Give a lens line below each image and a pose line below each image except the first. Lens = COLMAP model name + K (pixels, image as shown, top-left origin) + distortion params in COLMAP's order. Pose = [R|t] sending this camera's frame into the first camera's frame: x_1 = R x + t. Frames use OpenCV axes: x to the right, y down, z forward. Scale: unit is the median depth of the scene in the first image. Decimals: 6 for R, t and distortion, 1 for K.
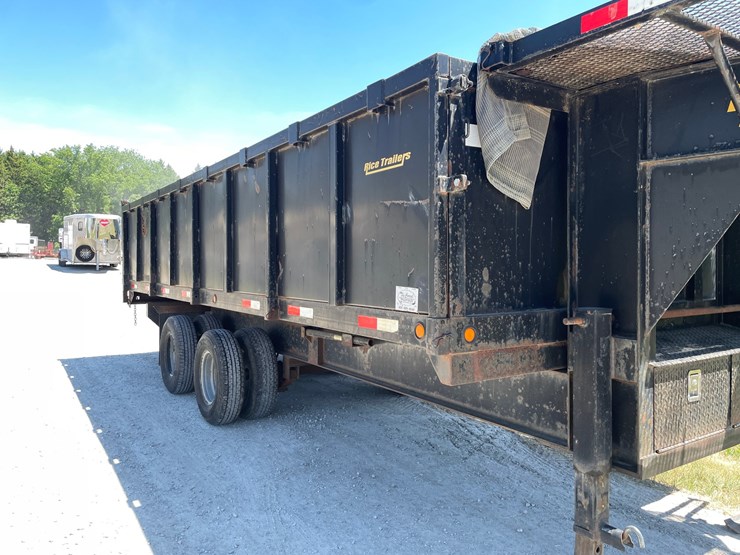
lens RADIAL K [[556.4, 0, 370.7], [0, 556.4, 277.5], [0, 0, 1]] dist [0.071042, -0.076639]
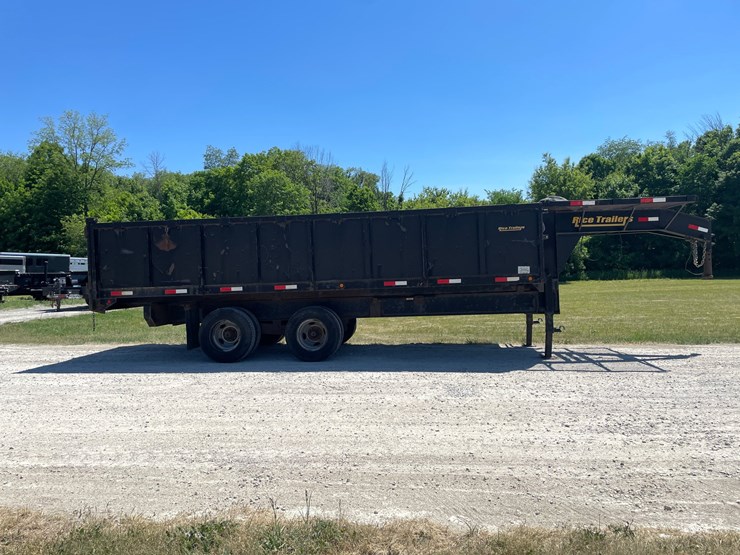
lens RADIAL K [[556.4, 0, 364.5], [0, 556.4, 278.1], [0, 0, 1]] dist [0.071042, -0.076639]
pose [[0.620189, -0.023183, 0.784110, -1.133486], [0.053343, 0.998496, -0.012670, 0.028228], [-0.782637, 0.049685, 0.620493, -0.117361]]
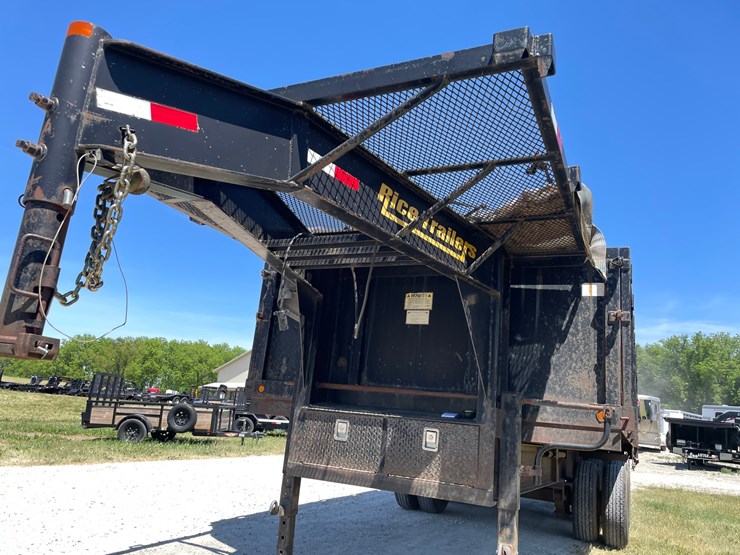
lens RADIAL K [[556.4, 0, 362.9], [0, 556.4, 279.7], [0, 0, 1]] dist [0.071042, -0.076639]
pose [[0.521465, -0.161856, -0.837781, 0.713158], [-0.120538, 0.958025, -0.260114, 0.069143], [0.844716, 0.236625, 0.480066, 0.082402]]
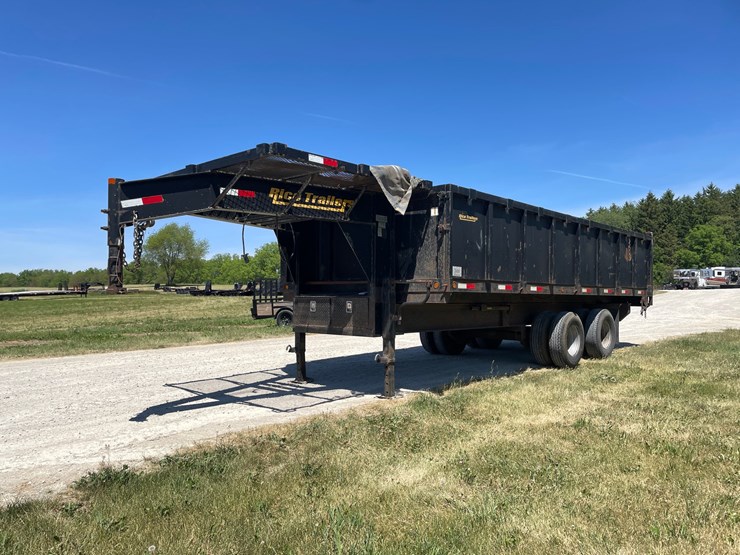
lens RADIAL K [[556.4, 0, 366.0], [0, 556.4, 282.8], [0, 0, 1]] dist [0.071042, -0.076639]
pose [[0.239380, -0.019894, -0.970722, 1.223596], [-0.030888, 0.999128, -0.028093, 0.052720], [0.970435, 0.036708, 0.238557, 0.217500]]
